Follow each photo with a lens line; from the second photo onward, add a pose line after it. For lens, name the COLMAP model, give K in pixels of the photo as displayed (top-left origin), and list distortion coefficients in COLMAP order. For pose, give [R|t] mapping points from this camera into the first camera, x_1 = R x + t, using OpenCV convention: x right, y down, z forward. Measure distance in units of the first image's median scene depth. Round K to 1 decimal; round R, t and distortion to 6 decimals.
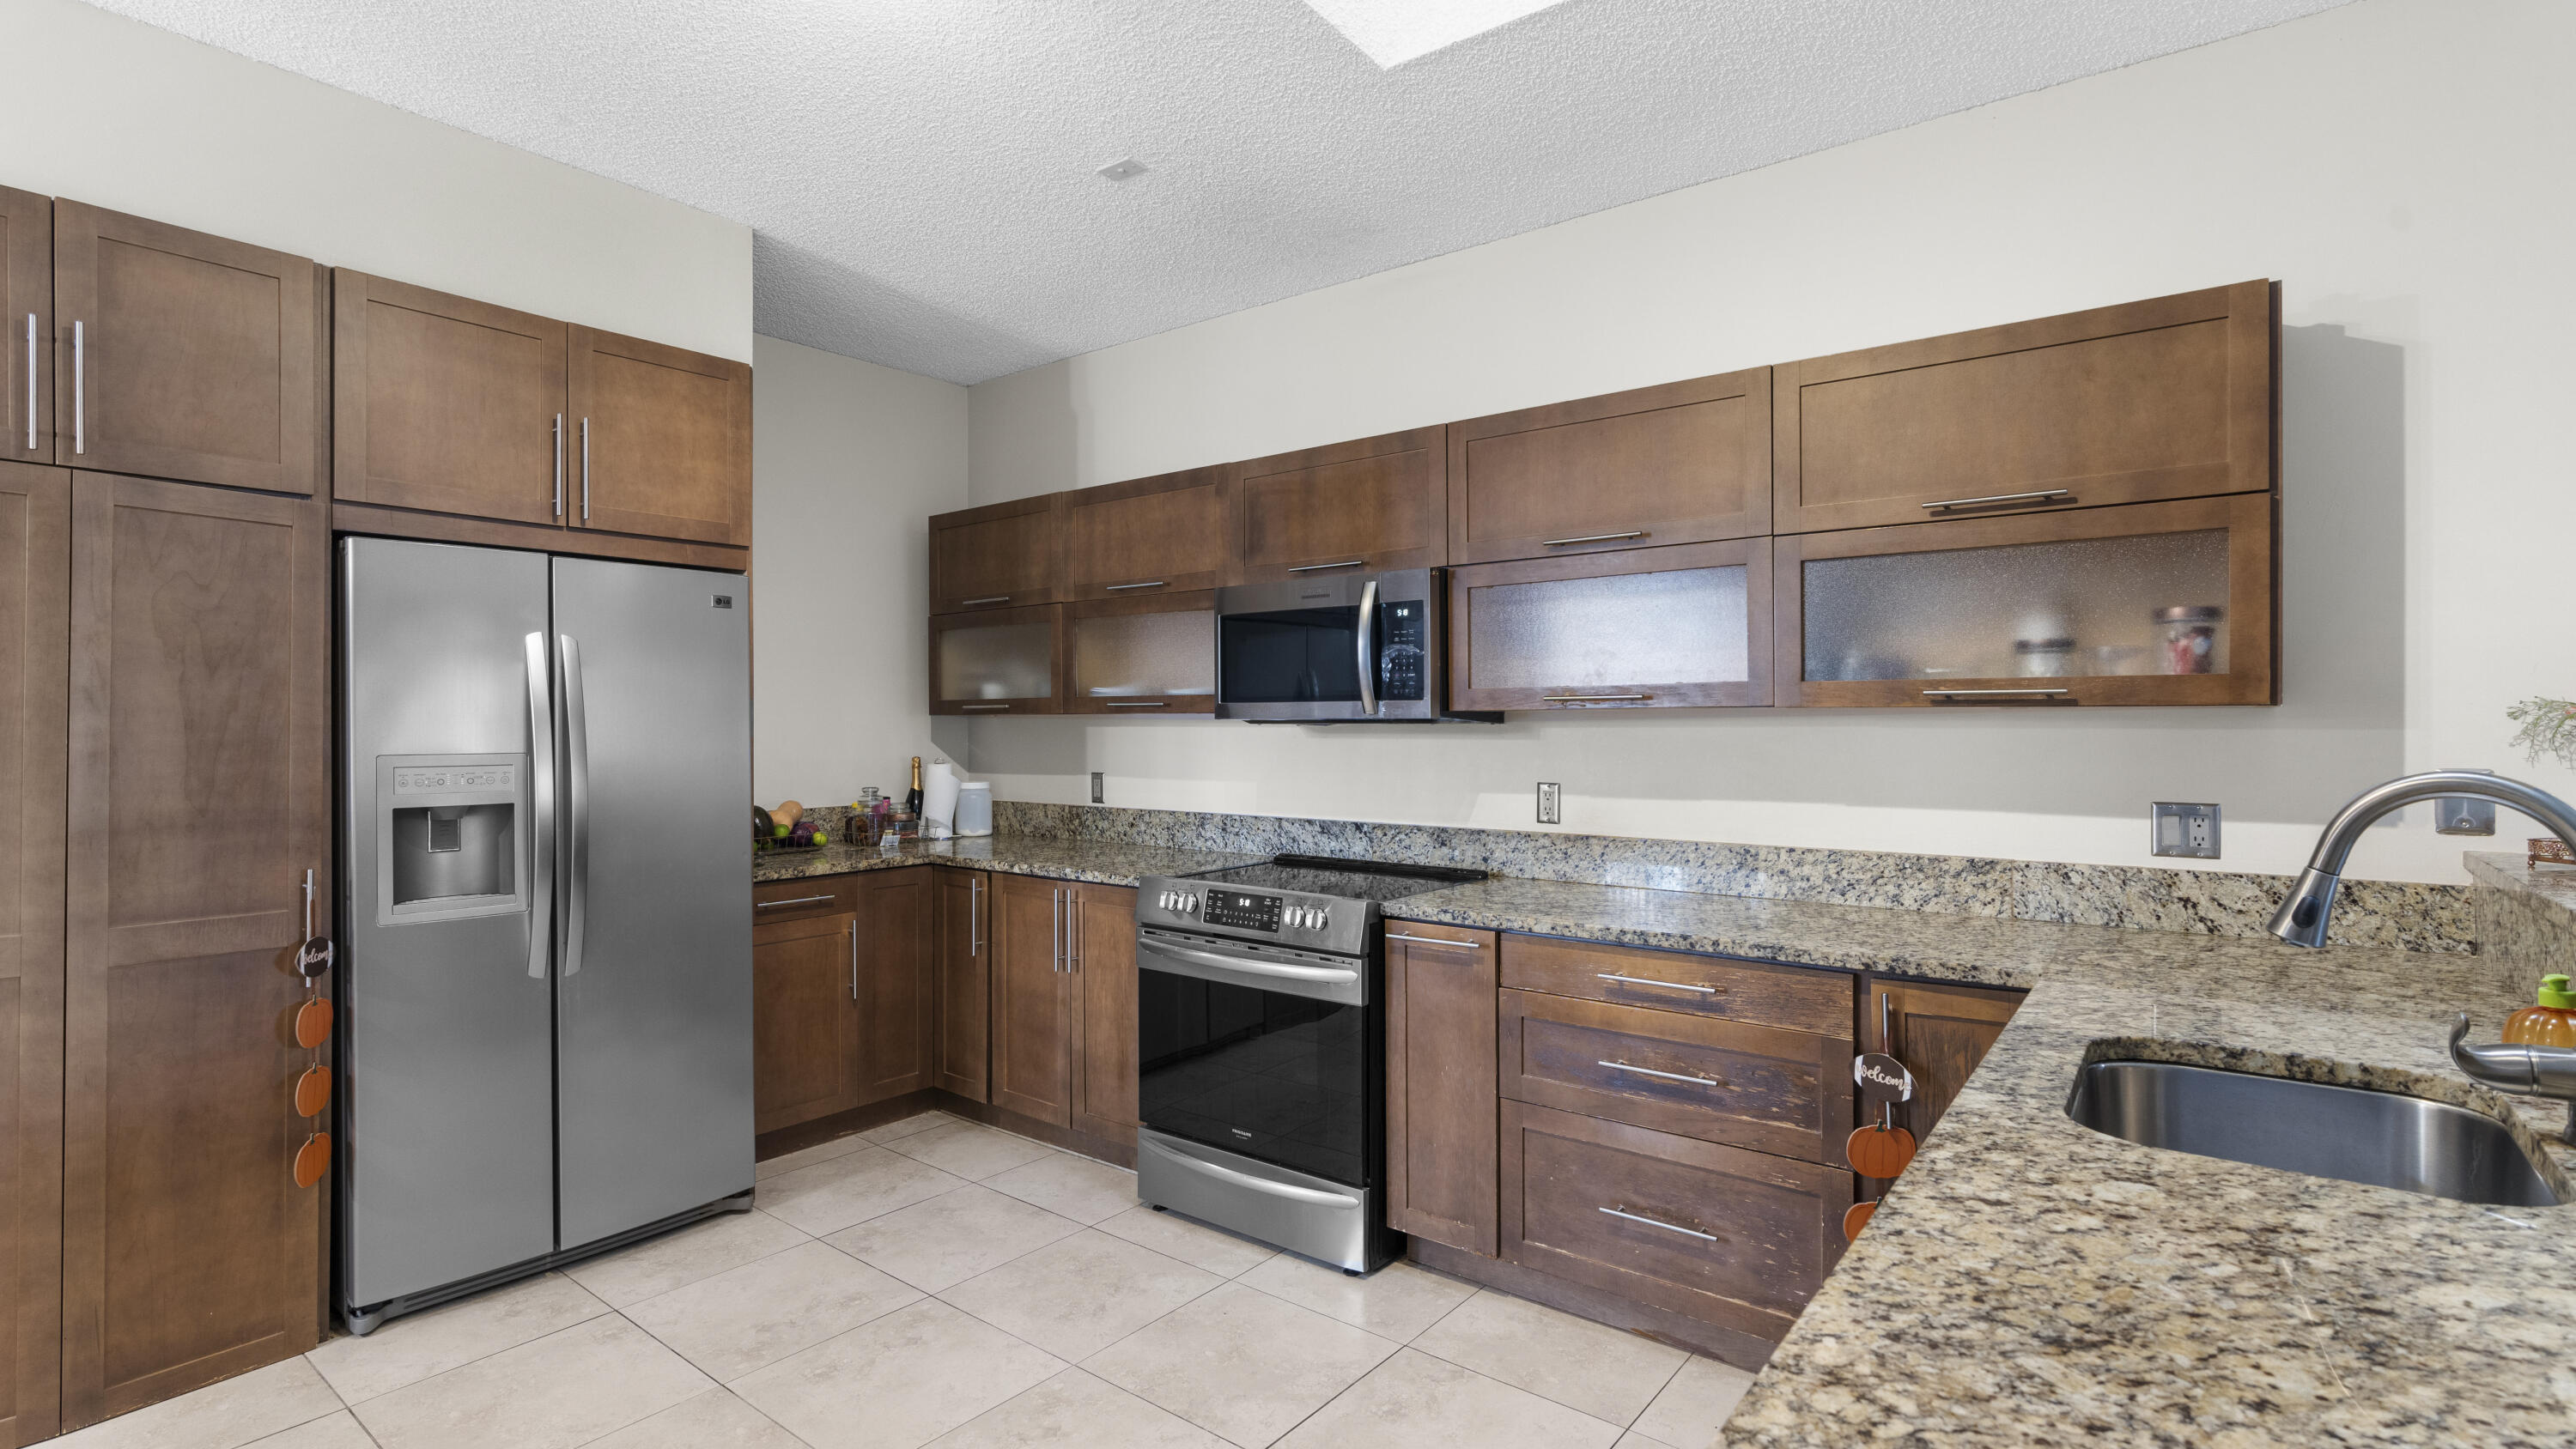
lens RADIAL K [[1199.1, 0, 1281.2], [0, 1199.1, 724.2], [0, 0, 1]] dist [-0.003350, 0.000424]
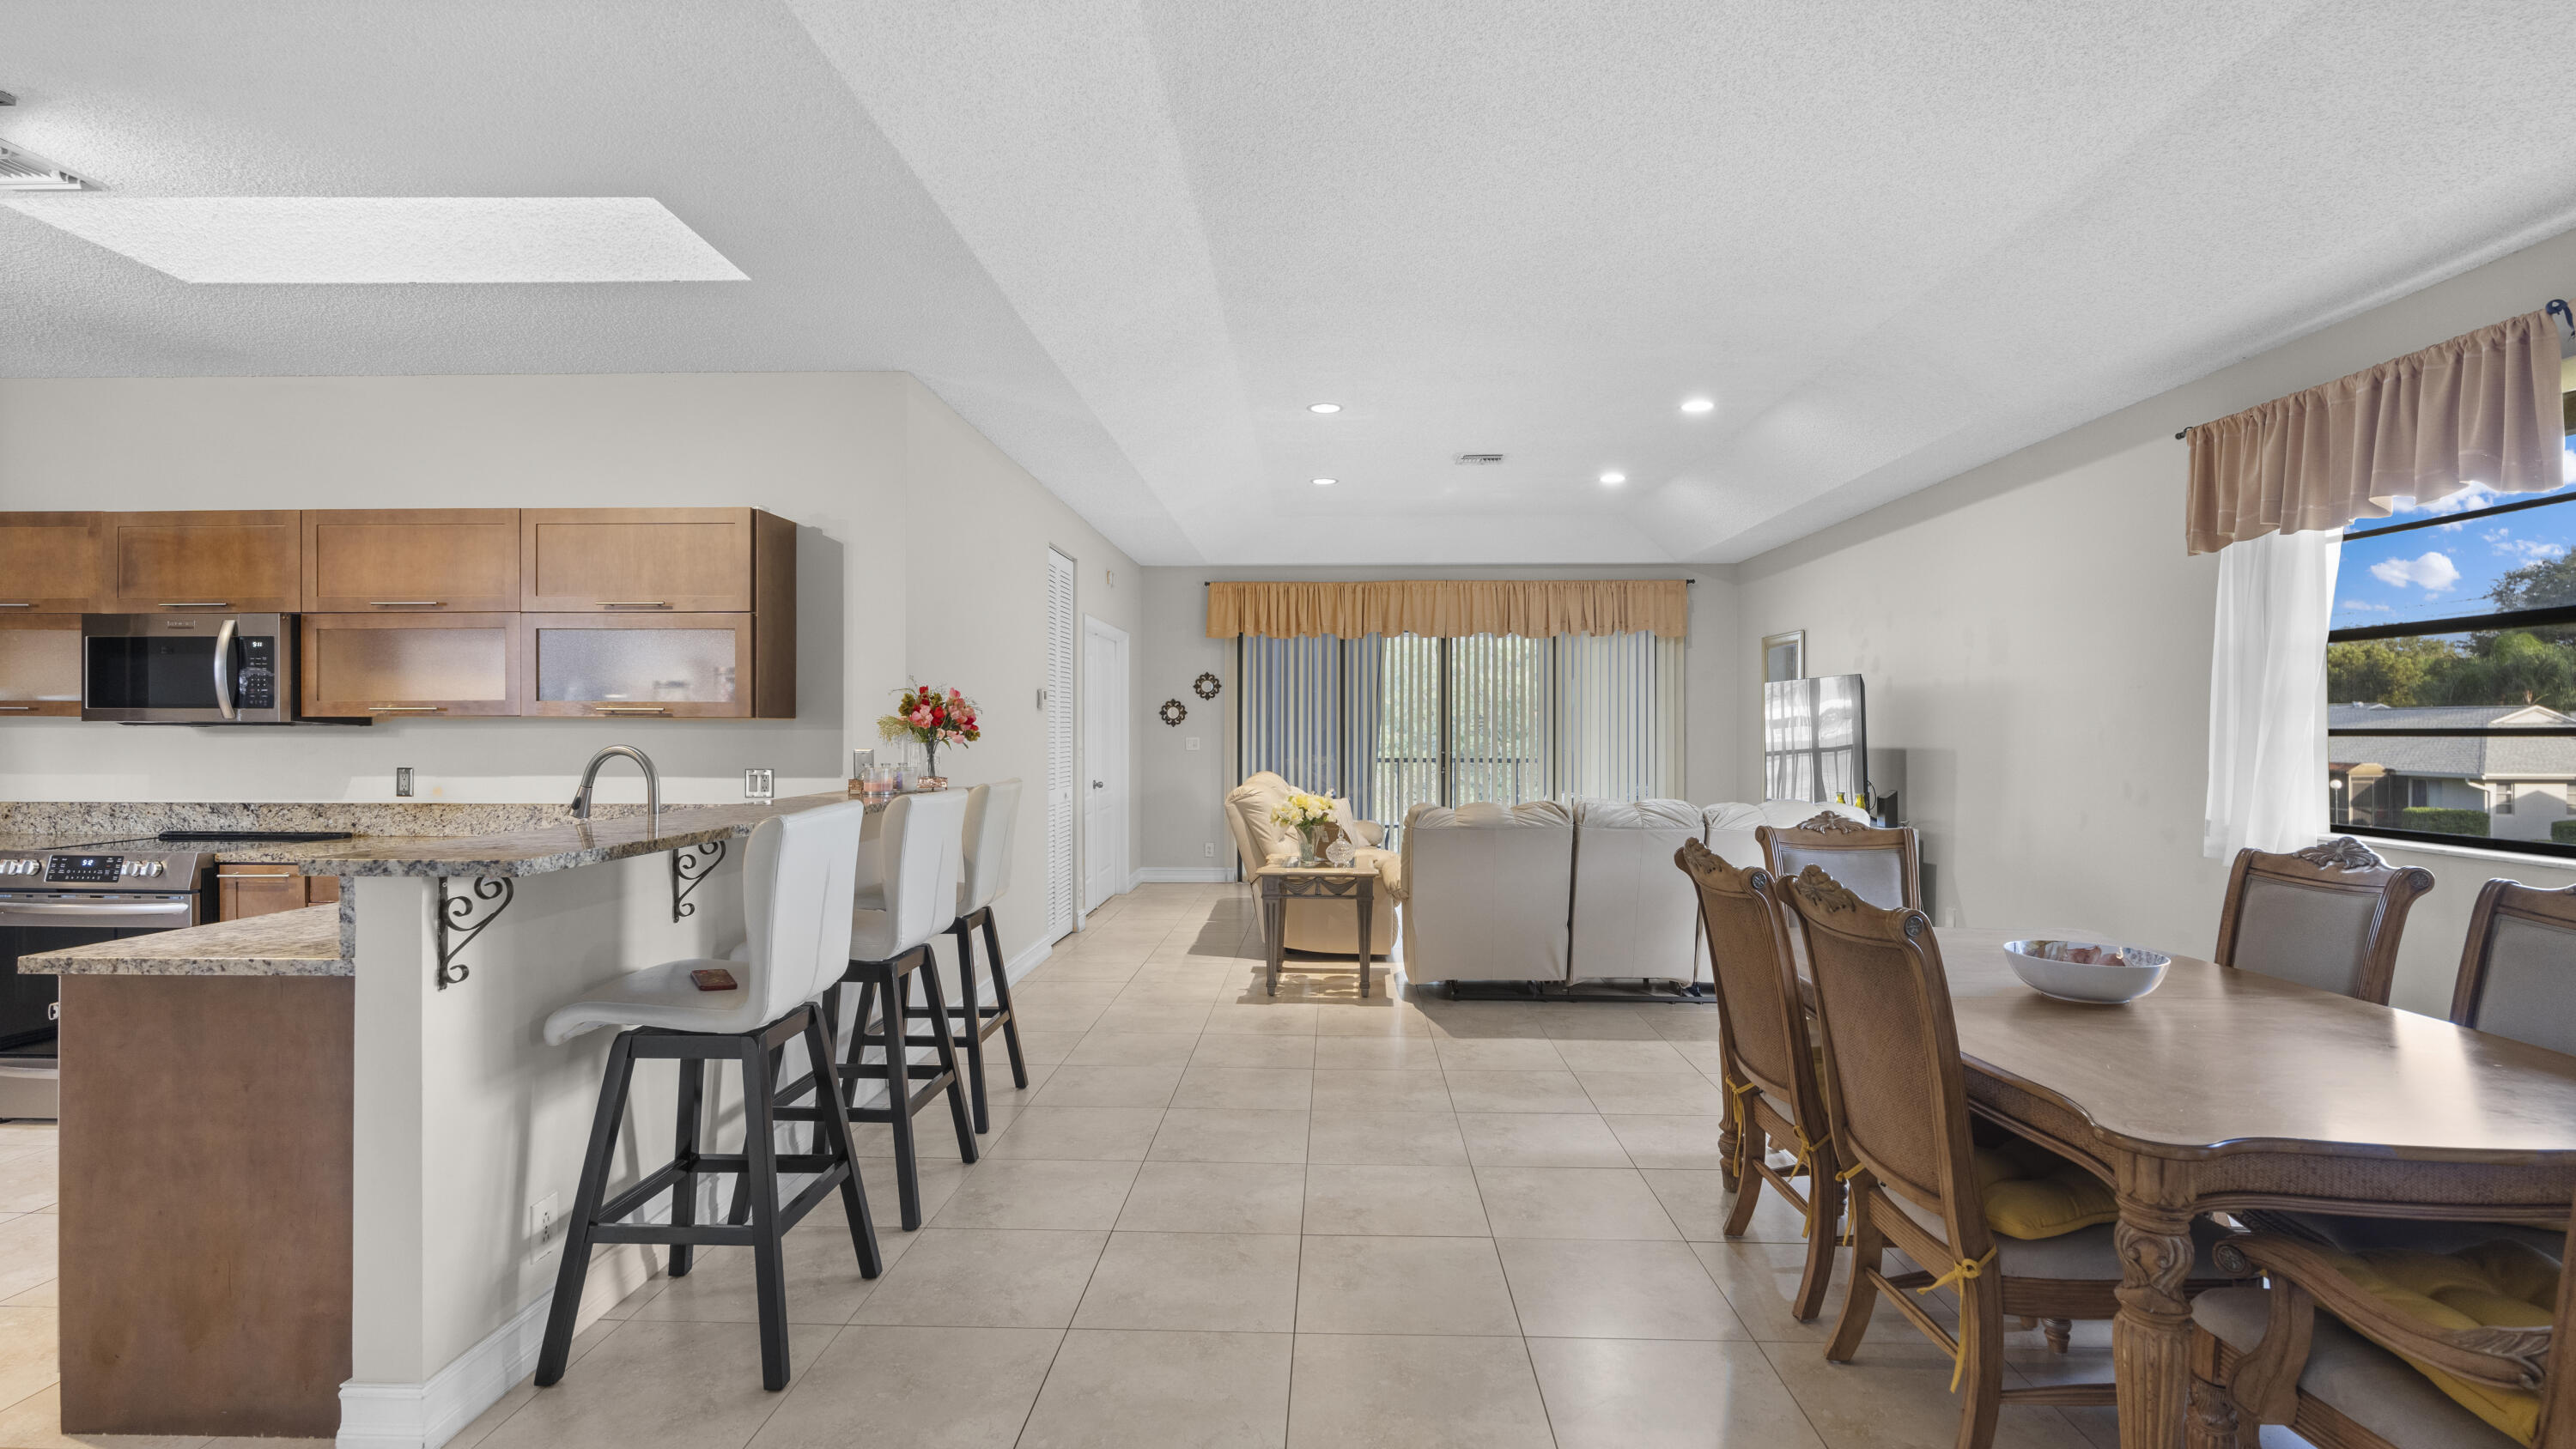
lens RADIAL K [[1164.9, 0, 1302.5], [0, 1164.9, 724.3], [0, 0, 1]] dist [-0.007375, 0.001793]
pose [[0.804556, 0.004974, 0.593857, 0.278618], [-0.002746, 0.999985, -0.004656, 0.001147], [-0.593871, 0.002116, 0.804557, -0.780496]]
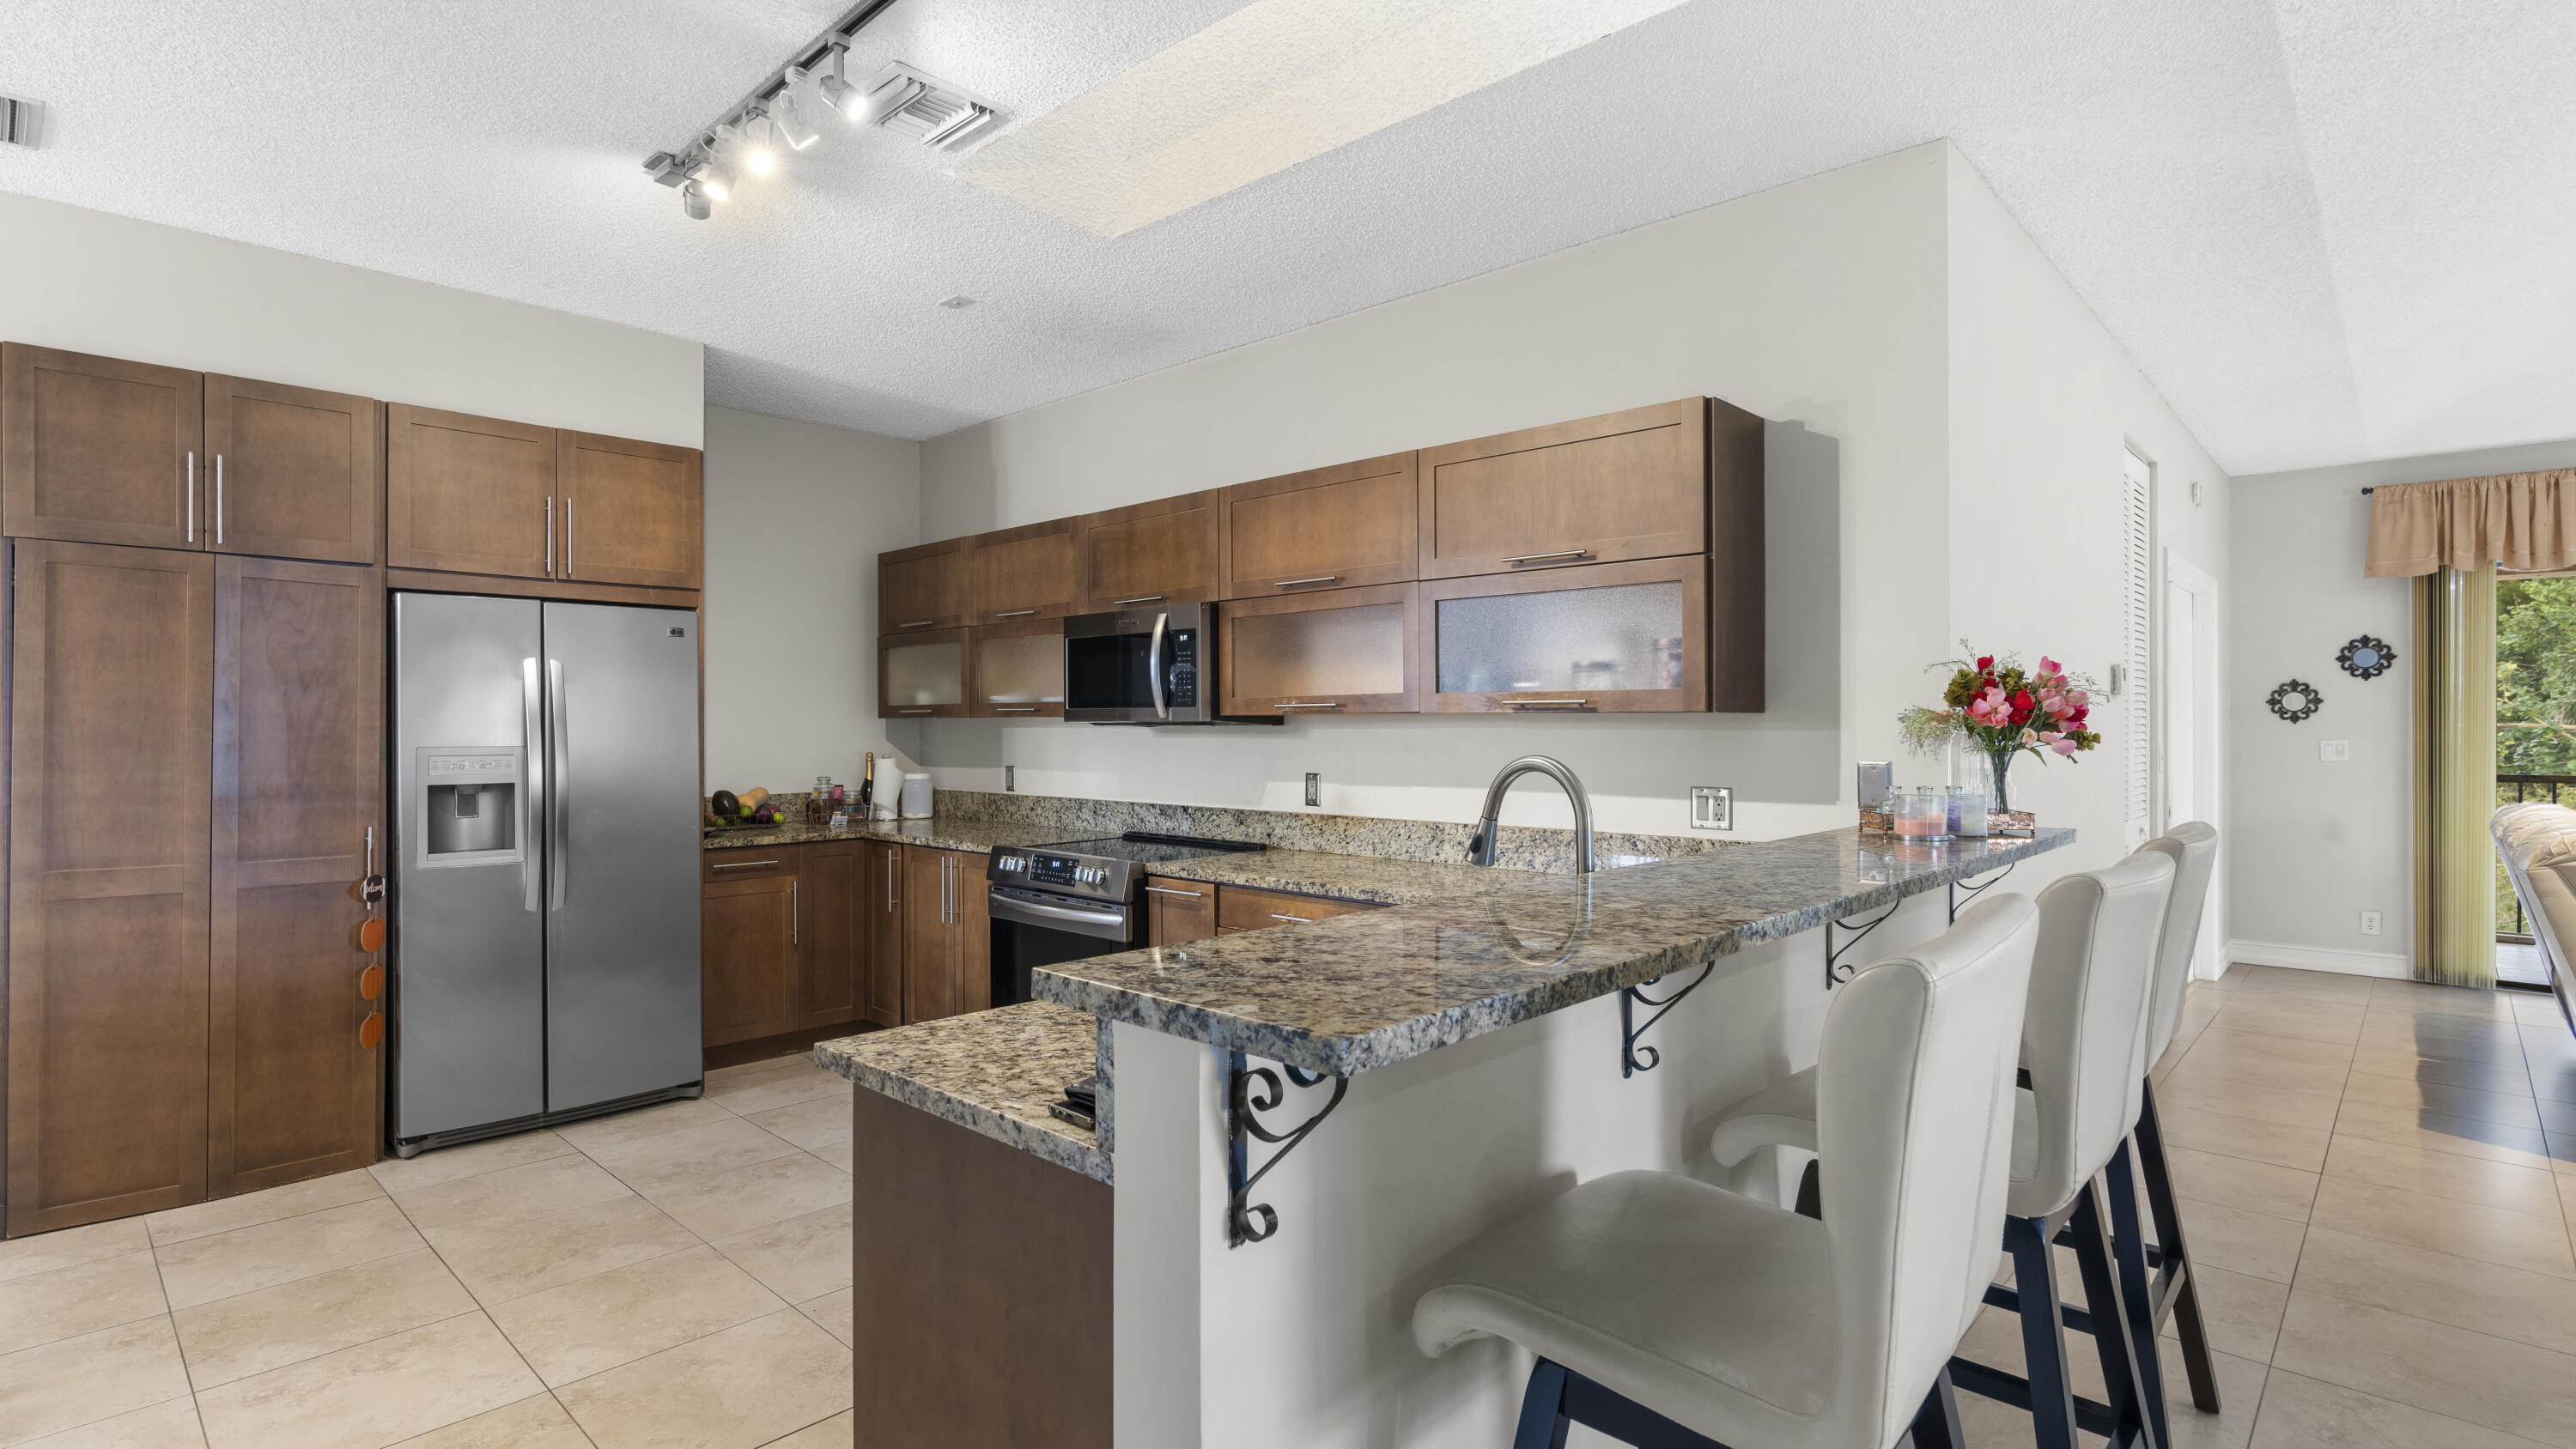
lens RADIAL K [[1228.5, 0, 1278.1], [0, 1228.5, 724.9], [0, 0, 1]] dist [-0.004715, 0.000696]
pose [[0.995749, 0.000908, -0.092107, 0.324112], [-0.000995, 0.999999, -0.000892, 0.000042], [0.092107, 0.000980, 0.995749, -0.287405]]
